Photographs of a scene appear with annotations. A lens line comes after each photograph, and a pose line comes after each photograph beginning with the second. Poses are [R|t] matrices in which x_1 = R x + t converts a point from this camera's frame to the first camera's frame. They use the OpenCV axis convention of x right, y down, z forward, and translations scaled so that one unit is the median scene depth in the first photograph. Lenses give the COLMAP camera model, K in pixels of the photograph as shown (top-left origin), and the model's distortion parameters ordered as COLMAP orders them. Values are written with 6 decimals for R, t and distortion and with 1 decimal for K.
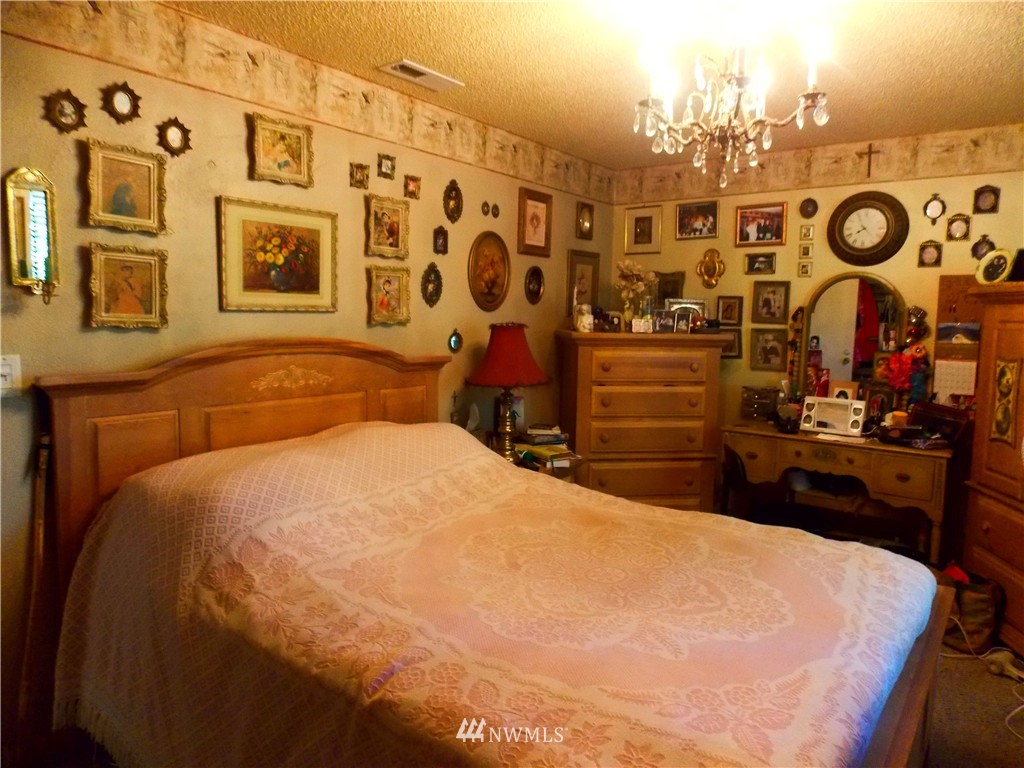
lens RADIAL K [[678.6, 0, 516.4], [0, 678.6, 381.6], [0, 0, 1]] dist [0.005798, -0.004989]
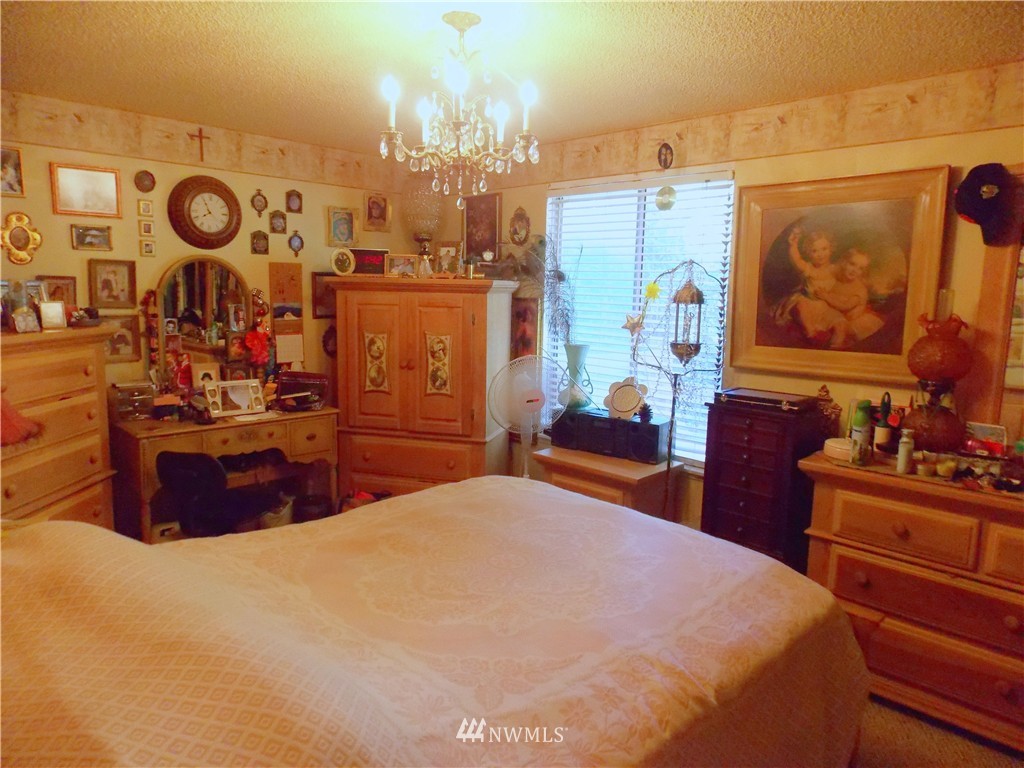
lens RADIAL K [[678.6, 0, 515.1], [0, 678.6, 381.7], [0, 0, 1]] dist [0.005798, -0.004989]
pose [[0.148591, -0.152904, 0.977006, -0.456255], [0.083469, 0.986388, 0.141677, -0.081088], [-0.985370, 0.060498, 0.159331, 0.399447]]
